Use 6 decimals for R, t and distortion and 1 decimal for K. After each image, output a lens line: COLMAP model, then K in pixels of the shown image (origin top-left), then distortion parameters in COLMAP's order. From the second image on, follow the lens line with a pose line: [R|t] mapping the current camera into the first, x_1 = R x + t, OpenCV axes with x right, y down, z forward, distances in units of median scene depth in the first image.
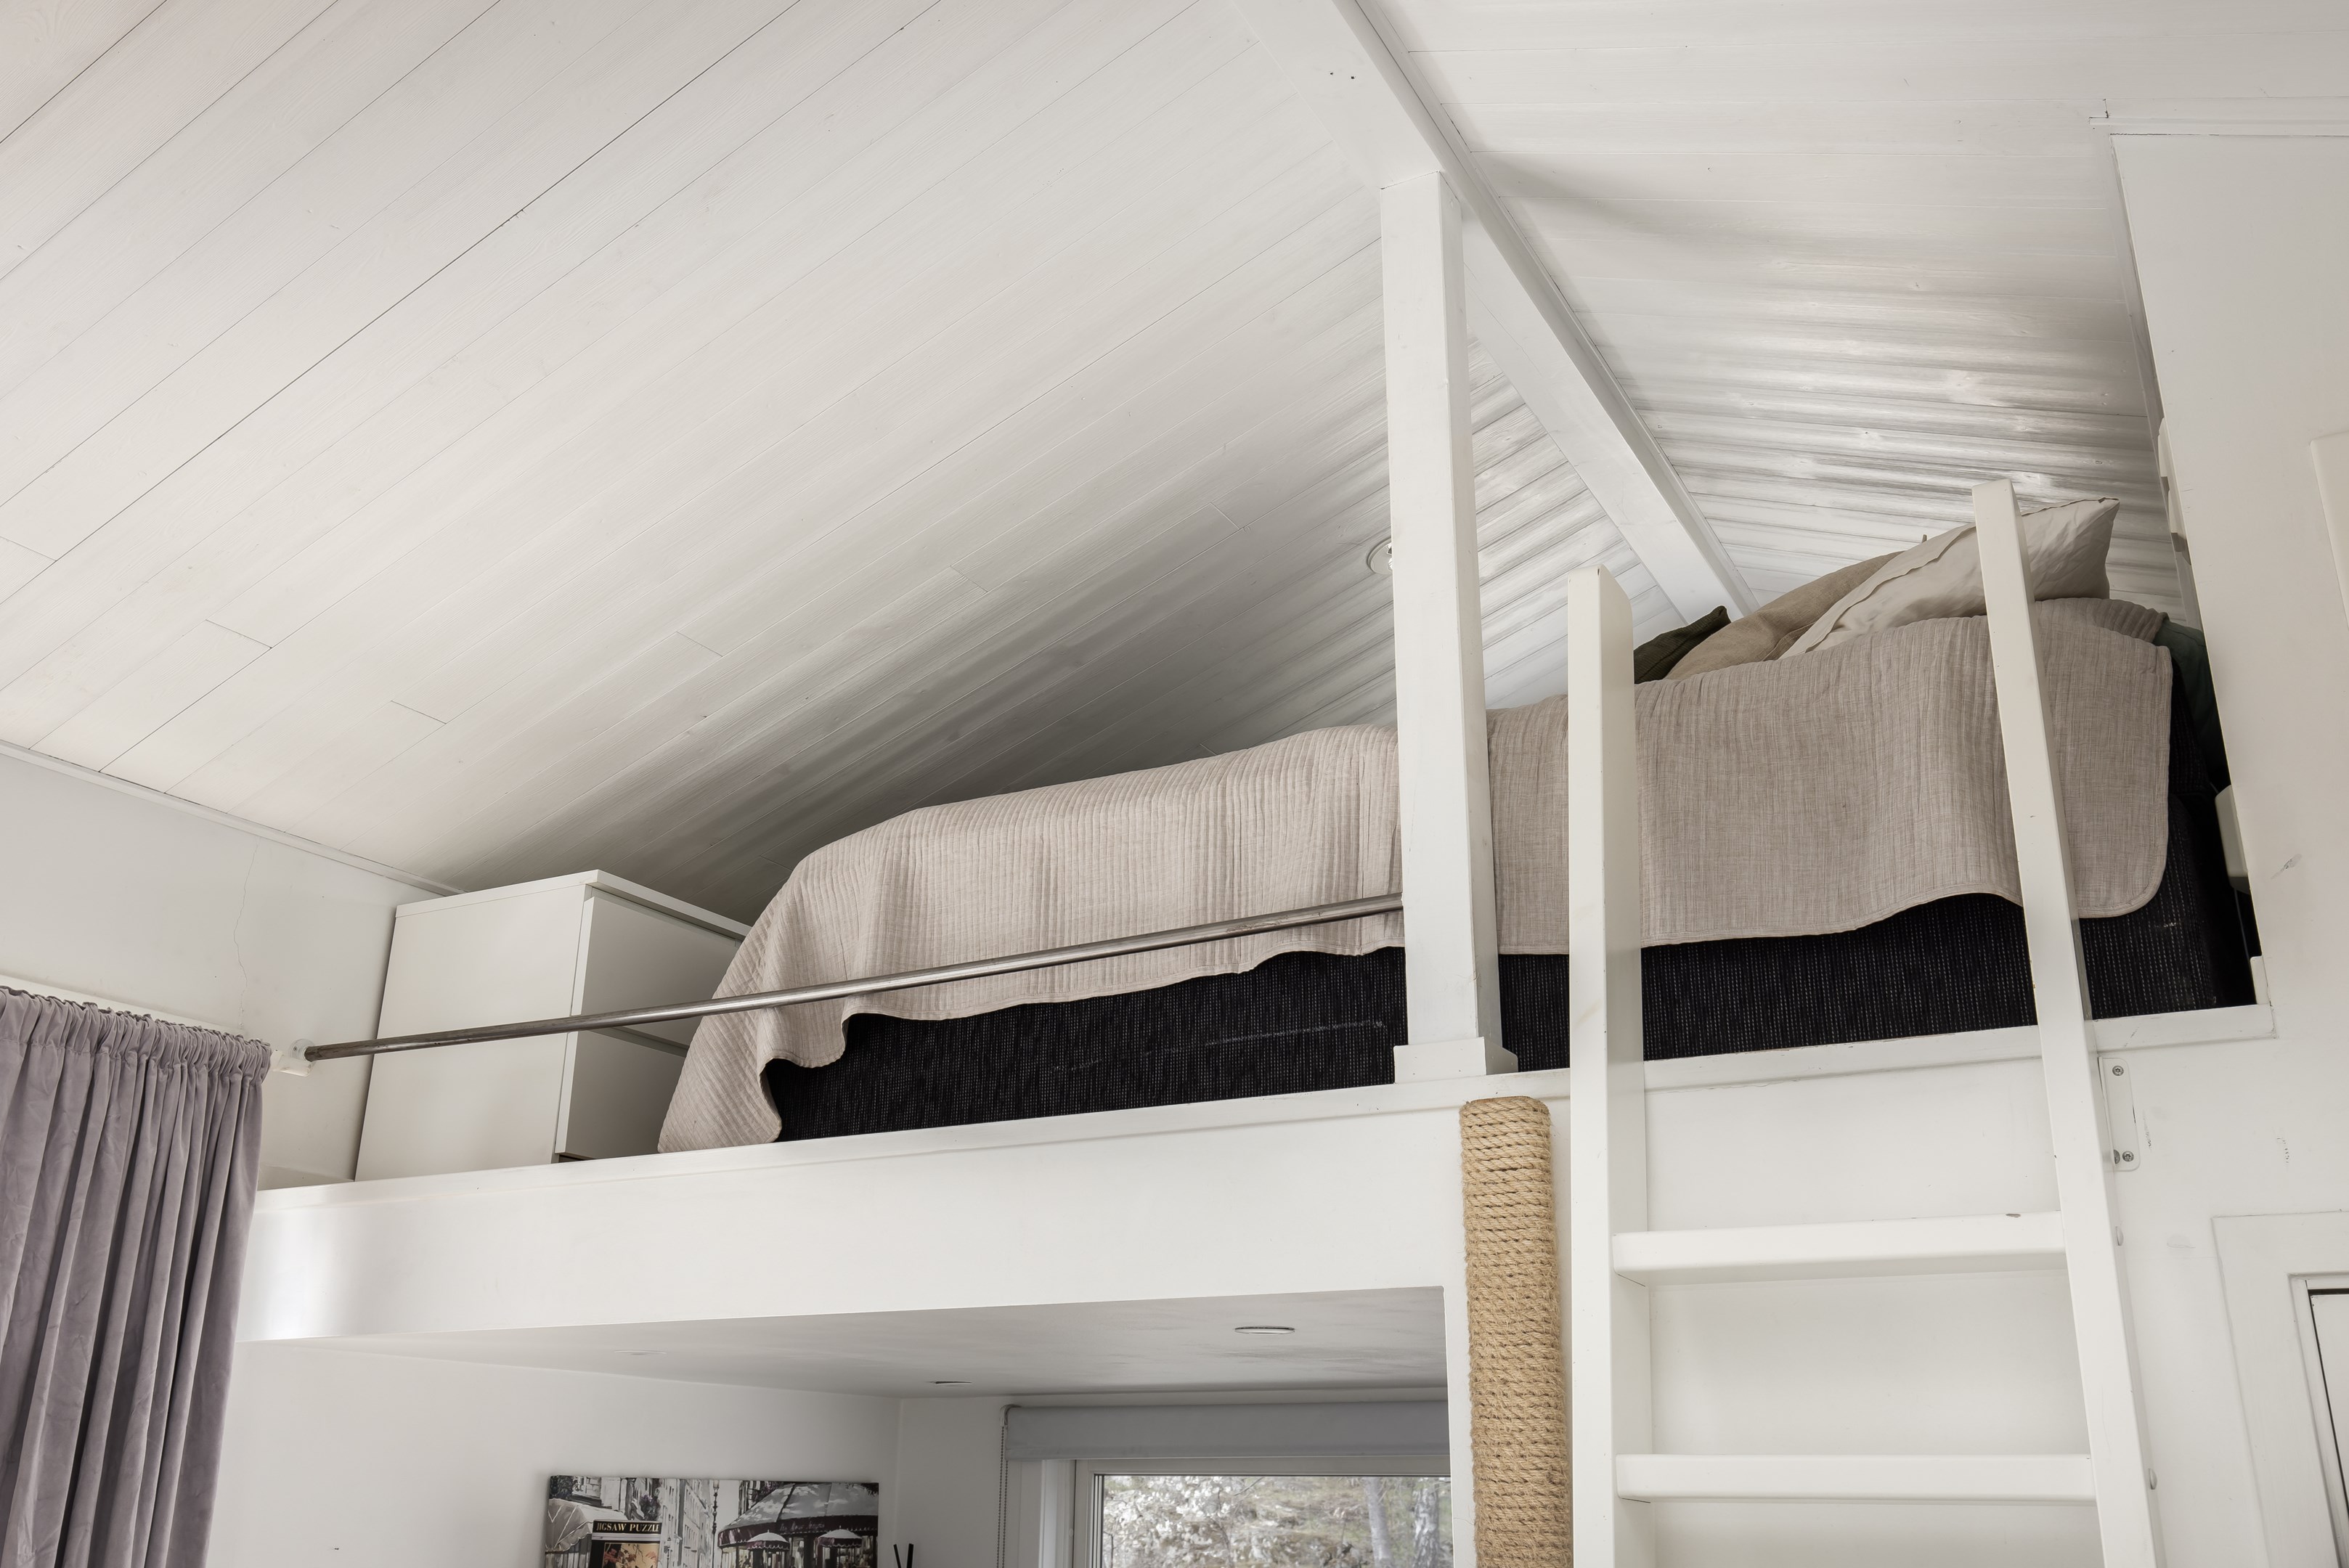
lens RADIAL K [[2011.6, 0, 1174.5], [0, 2011.6, 784.0], [0, 0, 1]] dist [0.018371, -0.003971]
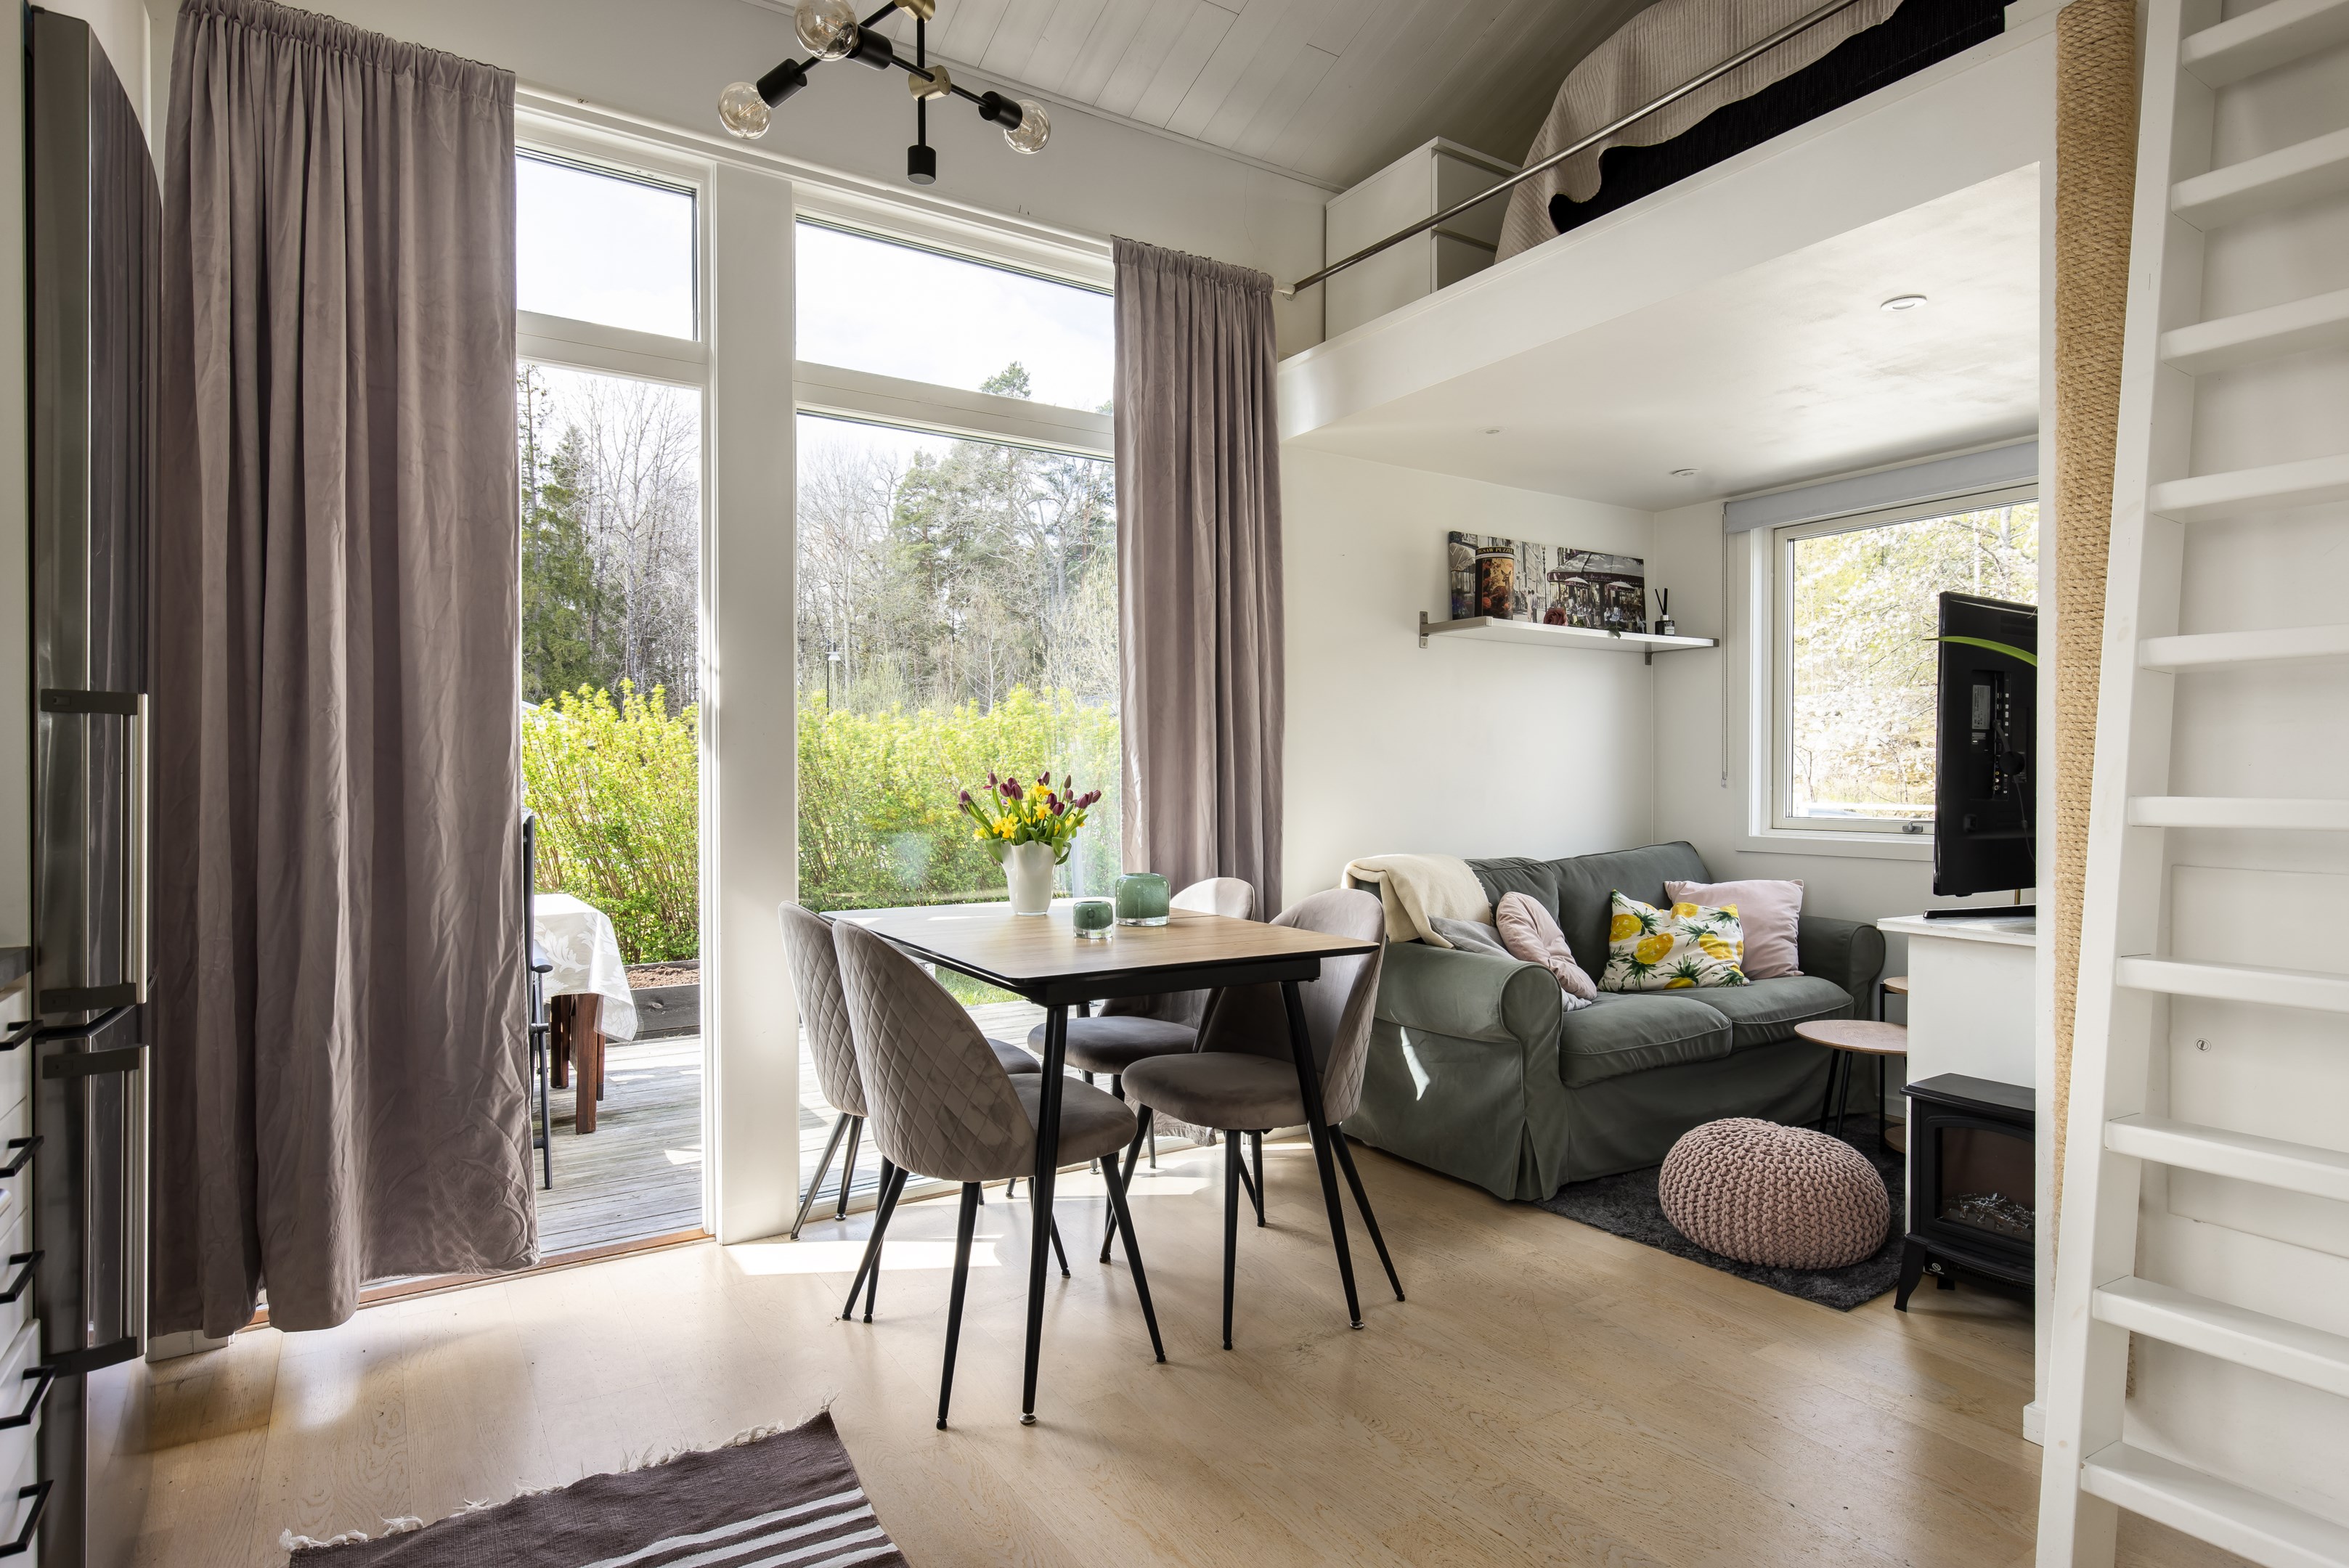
lens RADIAL K [[1257.6, 0, 1174.5], [0, 1257.6, 784.0], [0, 0, 1]] dist [0.000784, -0.000428]
pose [[0.878314, -0.009927, -0.477981, 0.008615], [0.170875, 0.940262, 0.294464, 0.175044], [0.446505, -0.340307, 0.827541, -0.106382]]
